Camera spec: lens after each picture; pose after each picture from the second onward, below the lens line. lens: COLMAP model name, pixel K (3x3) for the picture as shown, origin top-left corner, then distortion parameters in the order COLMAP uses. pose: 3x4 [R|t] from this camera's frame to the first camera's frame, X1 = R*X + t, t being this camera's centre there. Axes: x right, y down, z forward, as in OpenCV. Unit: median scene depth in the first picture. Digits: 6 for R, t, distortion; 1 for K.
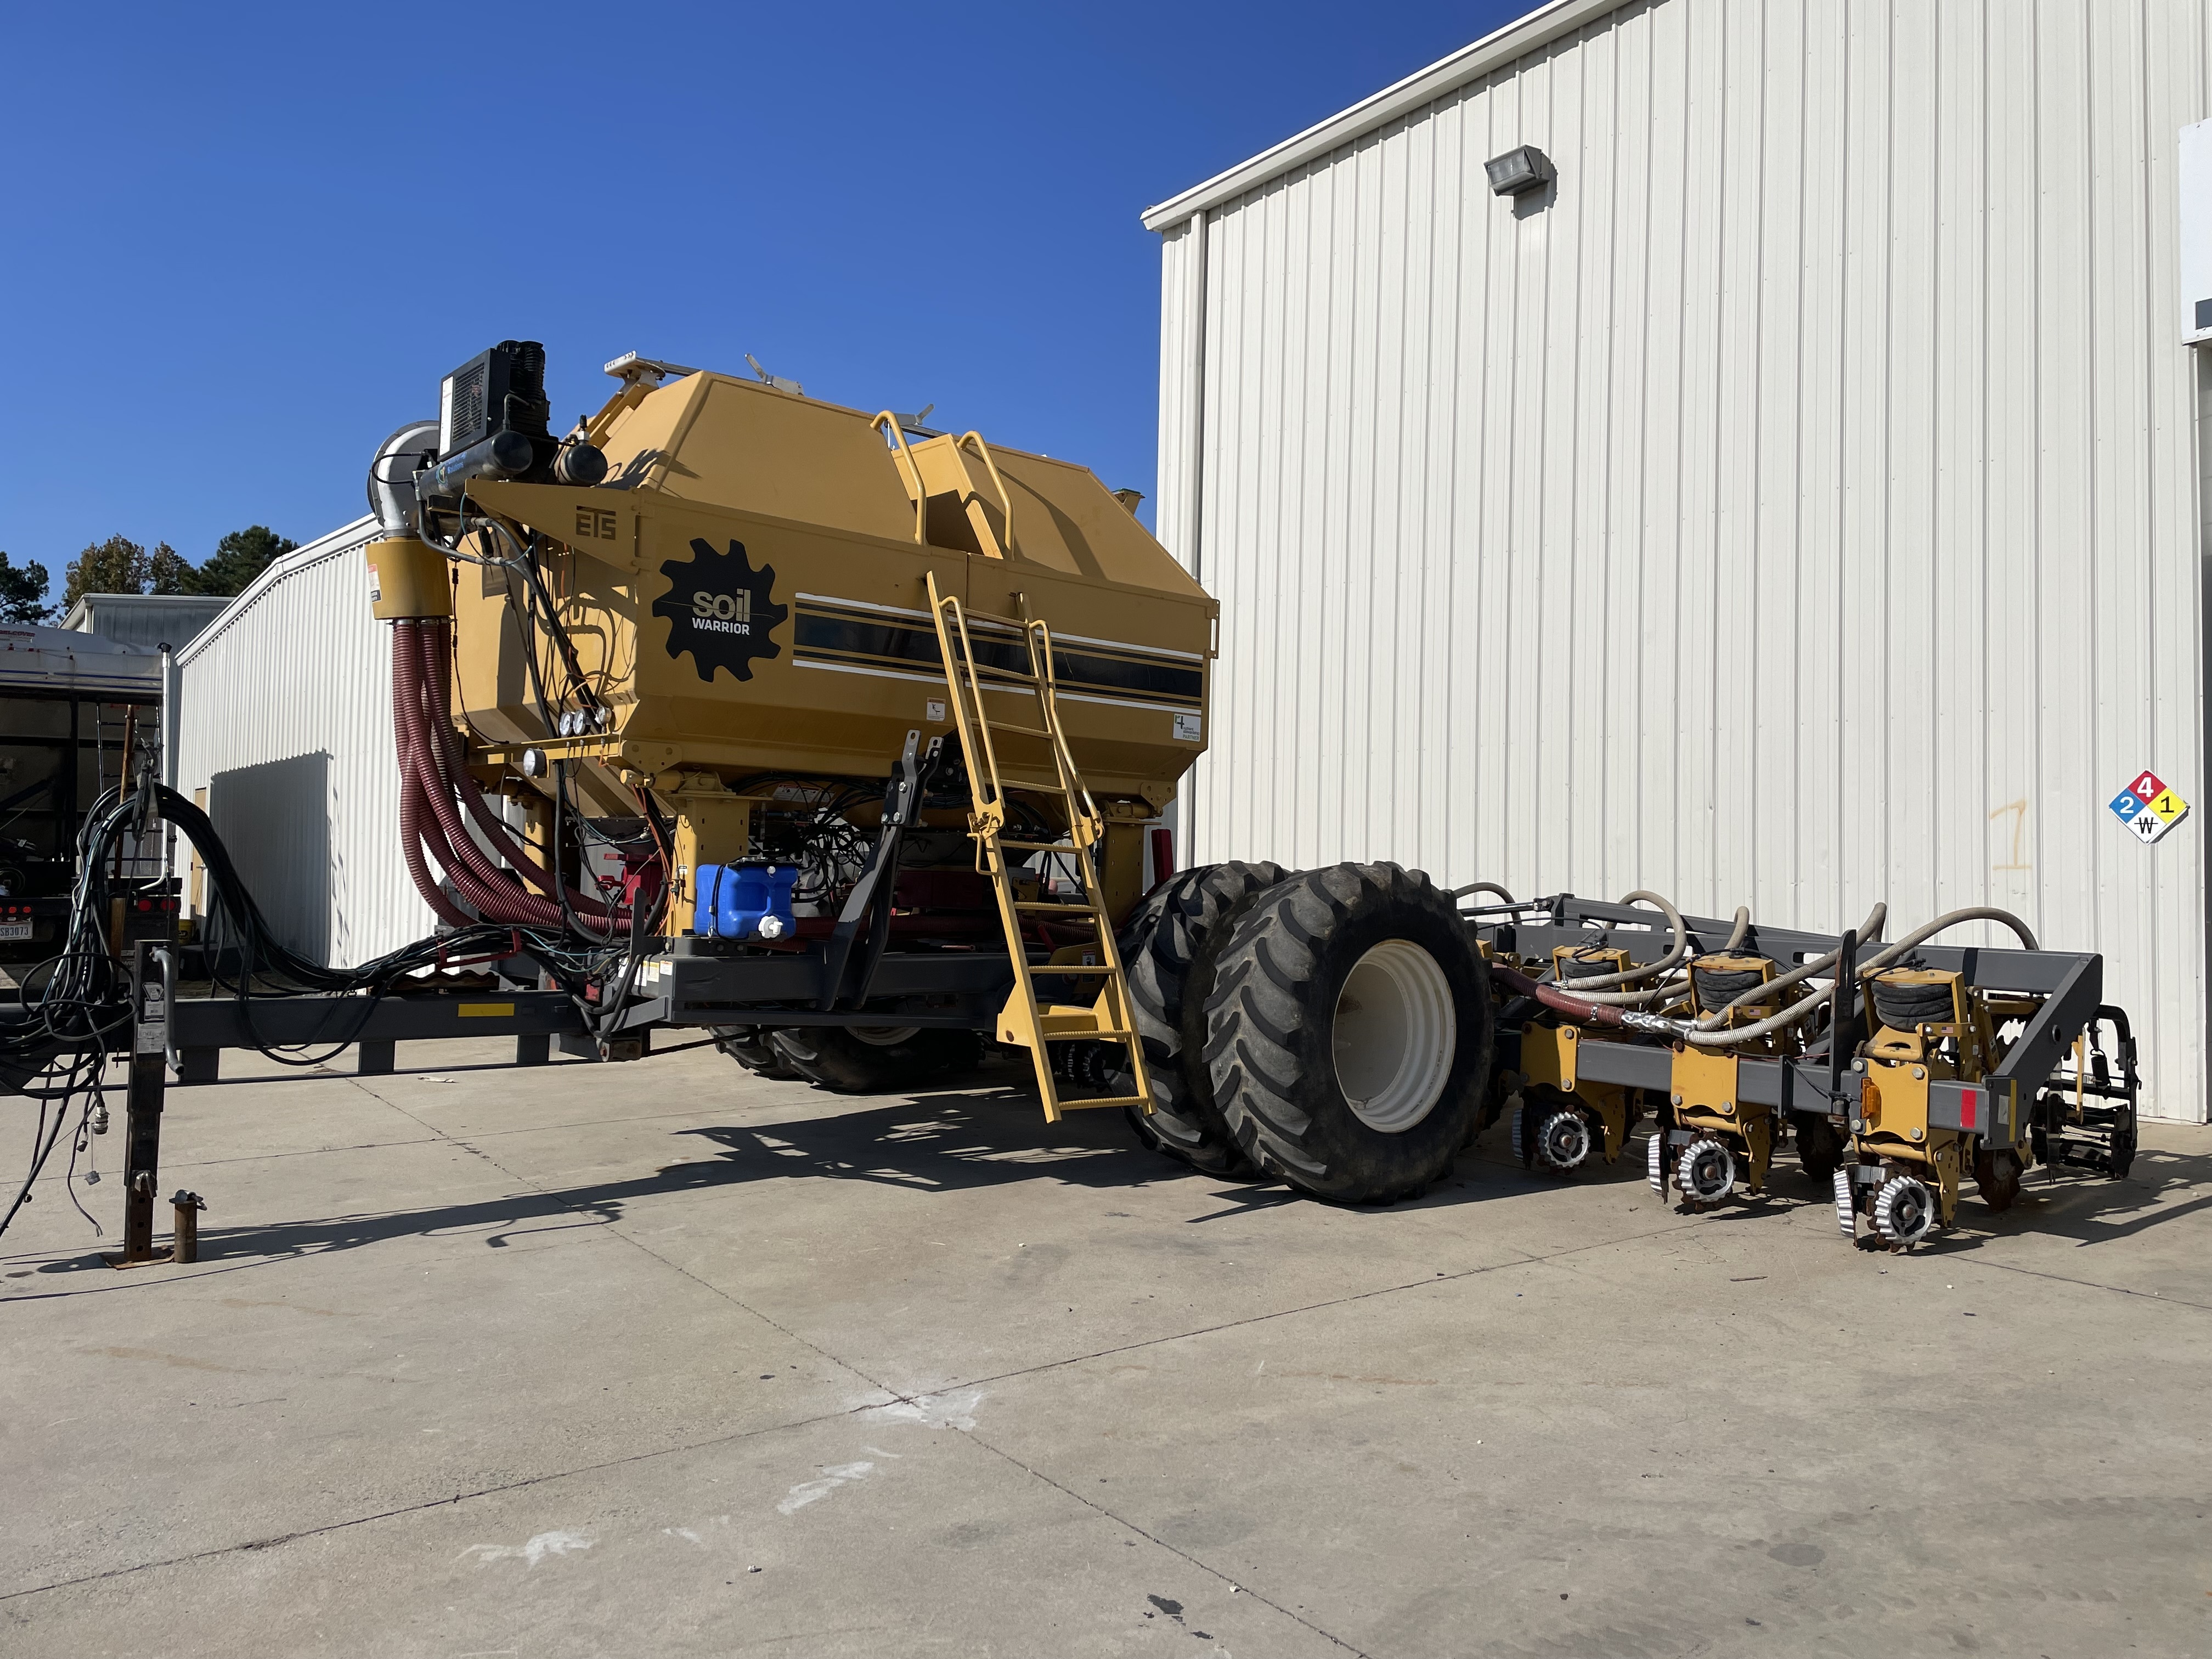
lens RADIAL K [[1662.3, 0, 1157.6], [0, 1662.3, 864.3], [0, 0, 1]] dist [0.000127, 0.001315]
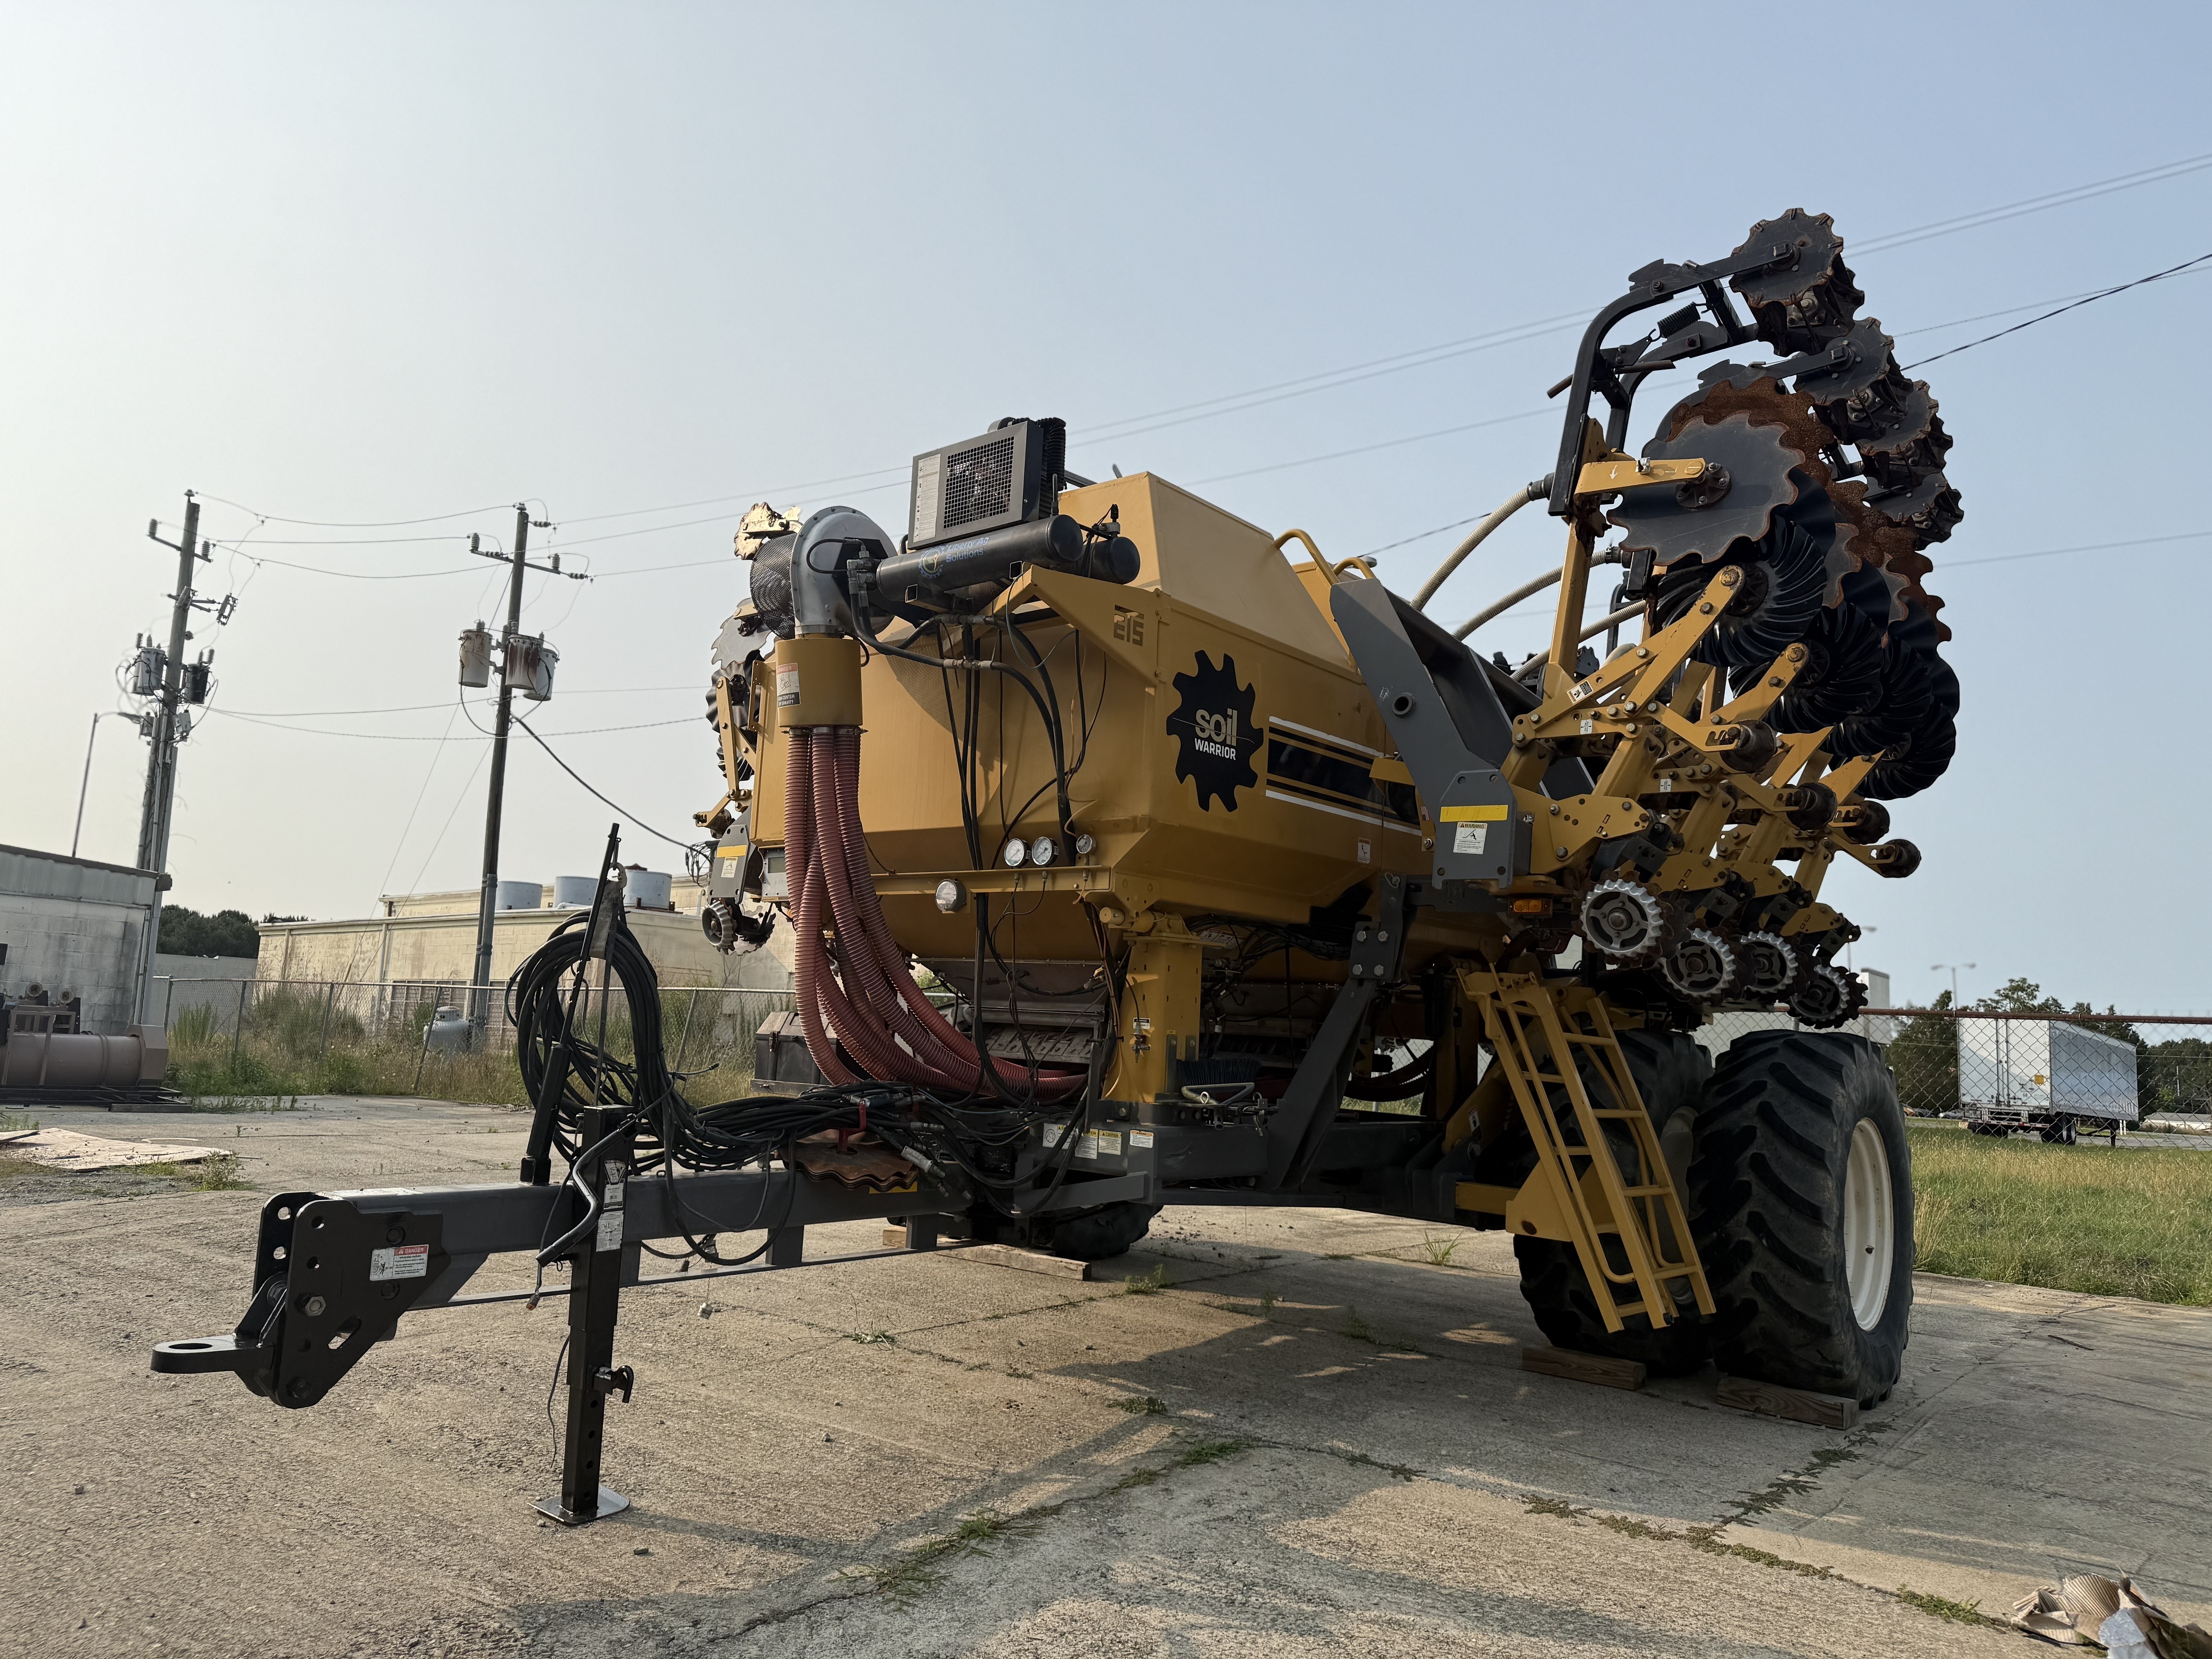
lens RADIAL K [[1526.7, 0, 1093.8], [0, 1526.7, 854.9], [0, 0, 1]] dist [0.086311, -0.112864]
pose [[0.991946, 0.030249, 0.122995, -0.421520], [-0.018125, 0.994970, -0.098524, -0.005147], [-0.125356, 0.095501, 0.987505, 0.204184]]
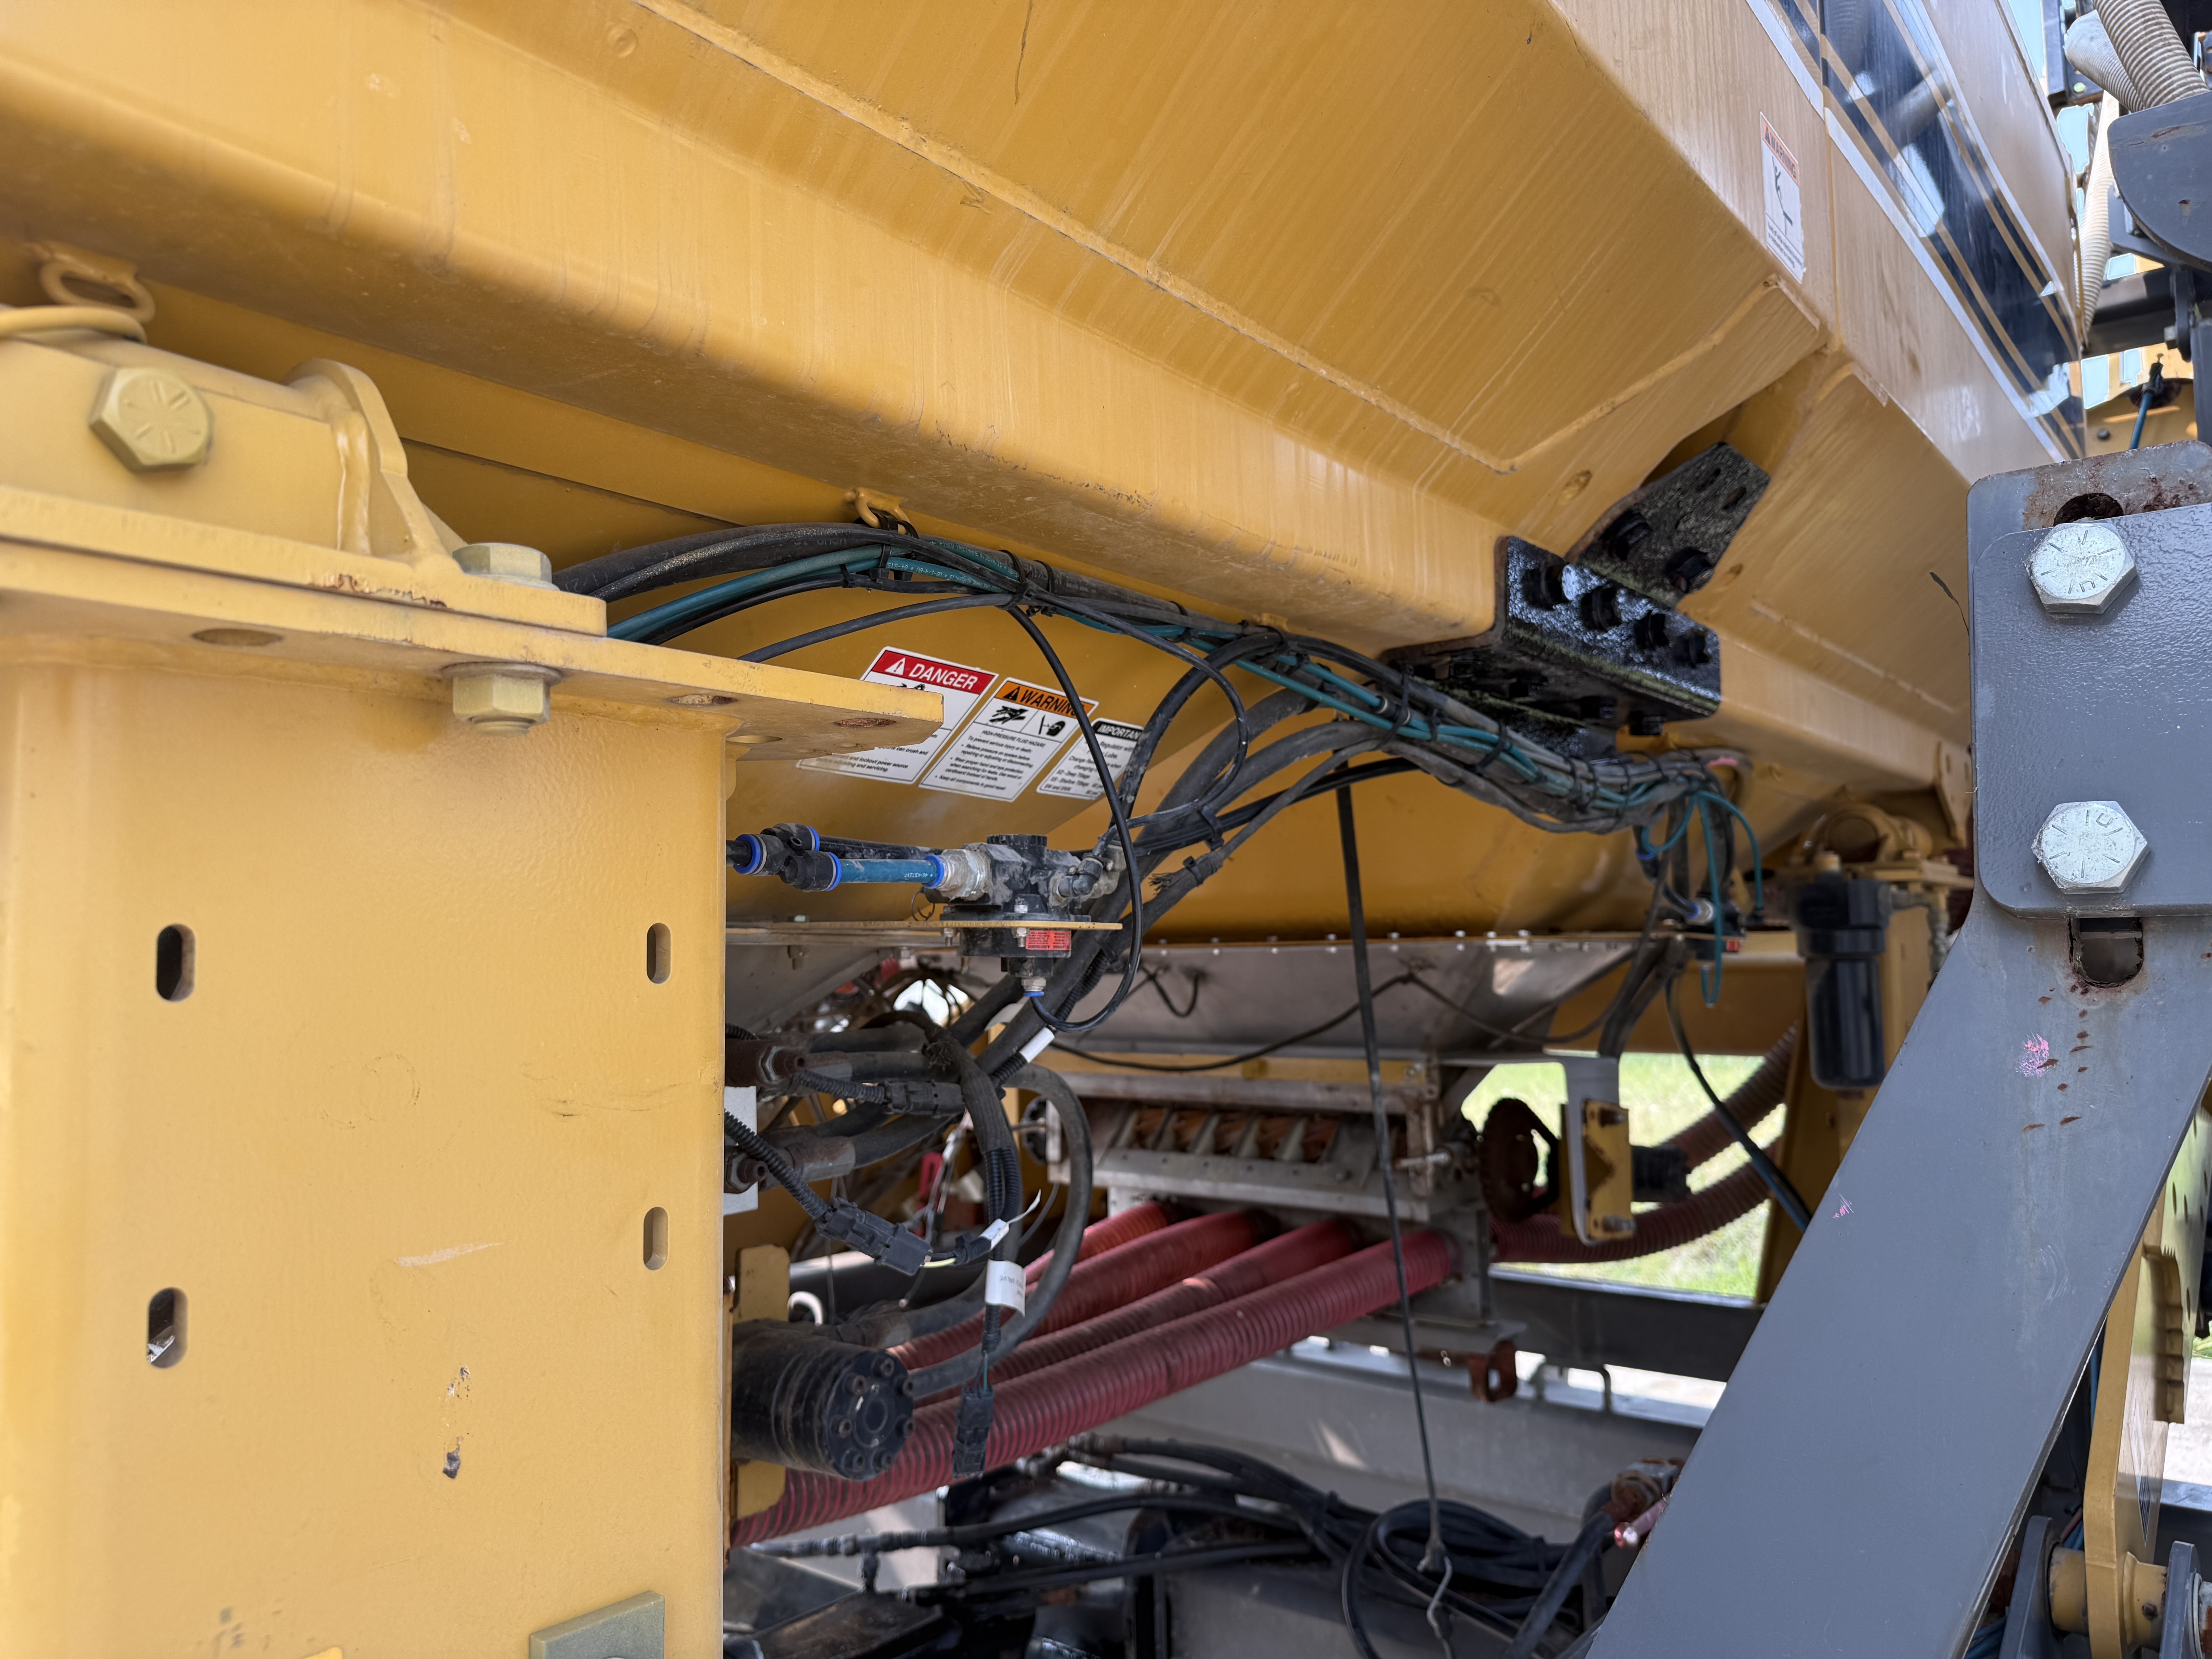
lens RADIAL K [[1526.7, 0, 1093.8], [0, 1526.7, 854.9], [0, 0, 1]] dist [0.086311, -0.112864]
pose [[0.989817, -0.035362, 0.137880, -0.246499], [0.043265, 0.997562, -0.054751, -0.025054], [-0.135608, 0.060159, 0.988934, 0.940647]]
